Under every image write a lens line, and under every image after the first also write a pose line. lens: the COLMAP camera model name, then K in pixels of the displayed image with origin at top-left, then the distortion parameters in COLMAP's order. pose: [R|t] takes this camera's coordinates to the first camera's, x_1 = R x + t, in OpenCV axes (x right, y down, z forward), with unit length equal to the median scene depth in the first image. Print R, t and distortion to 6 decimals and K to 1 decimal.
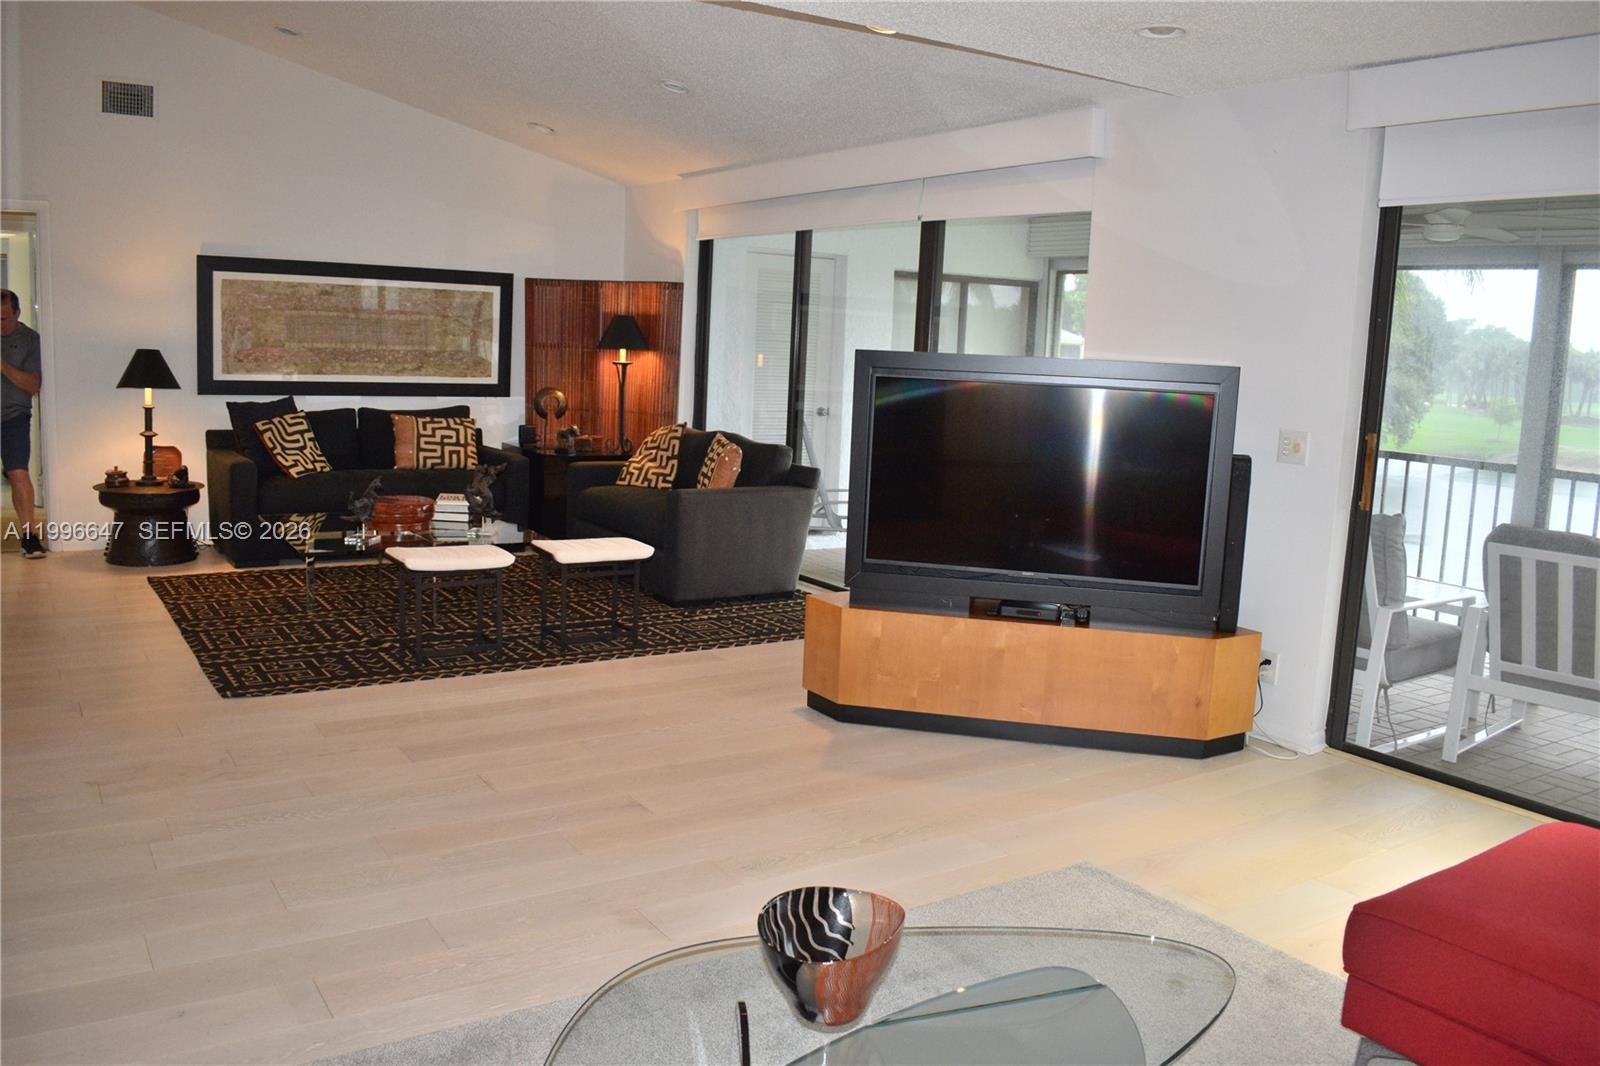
lens RADIAL K [[1275.1, 0, 799.9], [0, 1275.1, 531.7], [0, 0, 1]] dist [-0.086224, 0.003937]
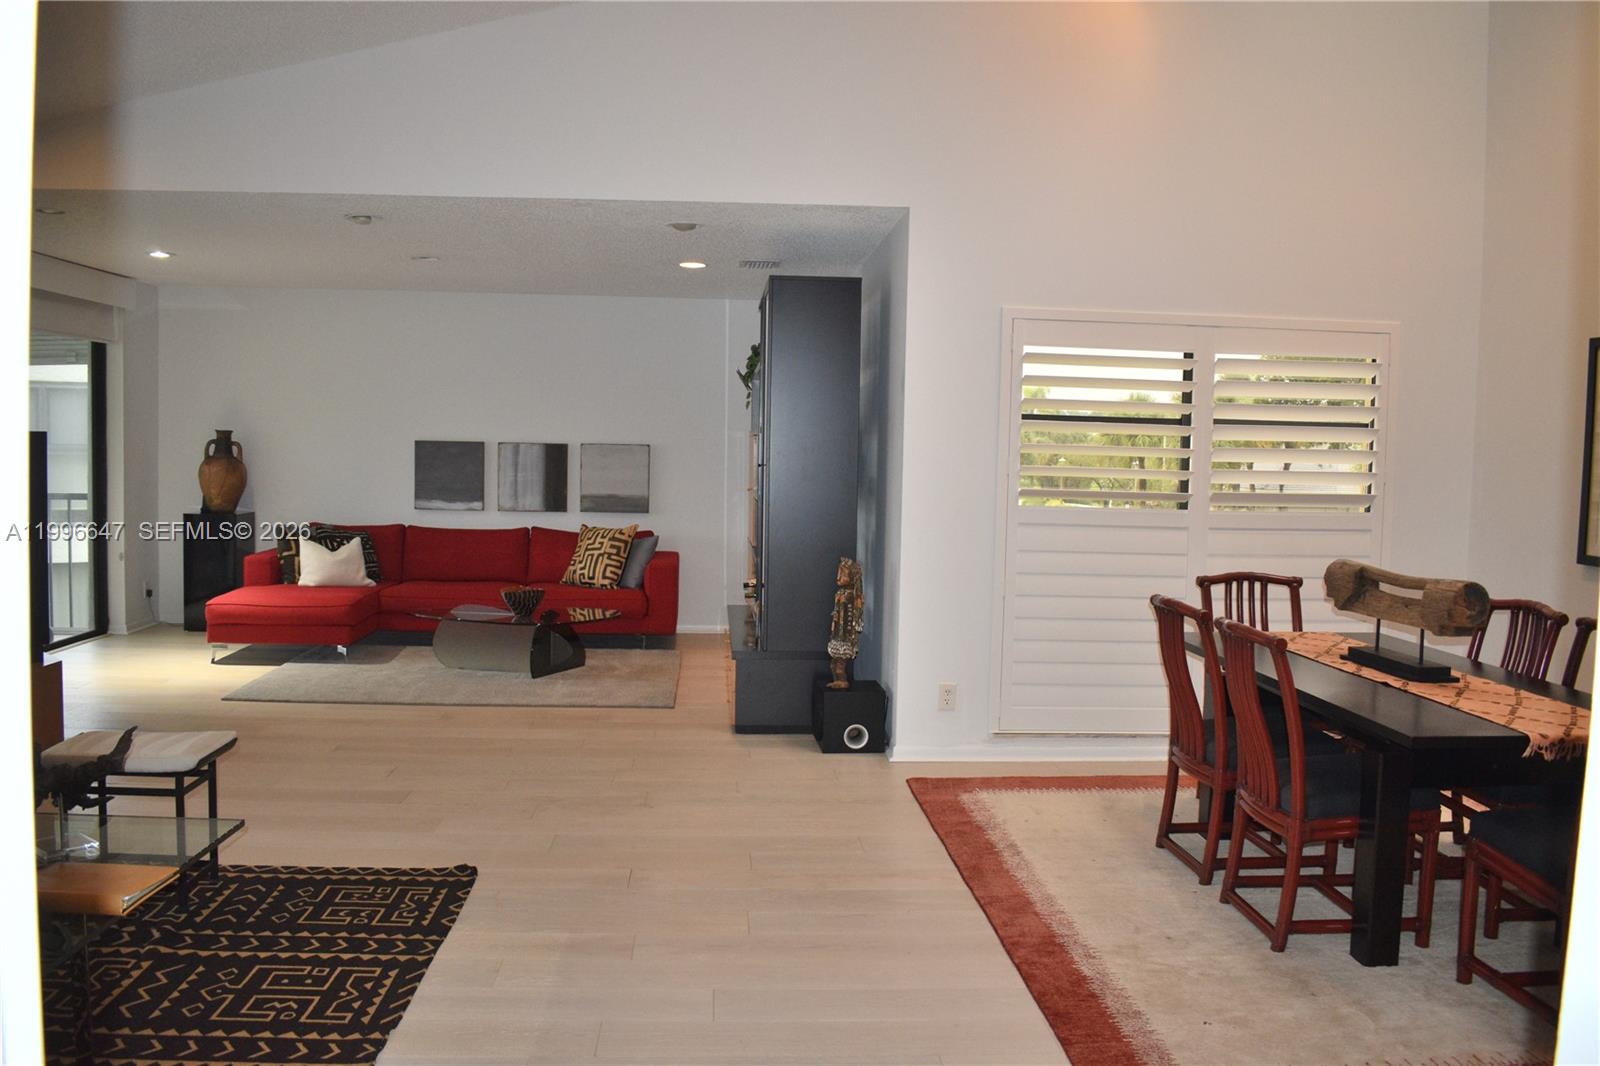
lens RADIAL K [[1275.1, 0, 800.7], [0, 1275.1, 529.9], [0, 0, 1]] dist [-0.086224, 0.003937]
pose [[-0.871015, -0.092908, 0.482391, -0.995914], [0.011906, 0.977673, 0.209796, -0.259882], [-0.491112, 0.188478, -0.850461, 1.503507]]
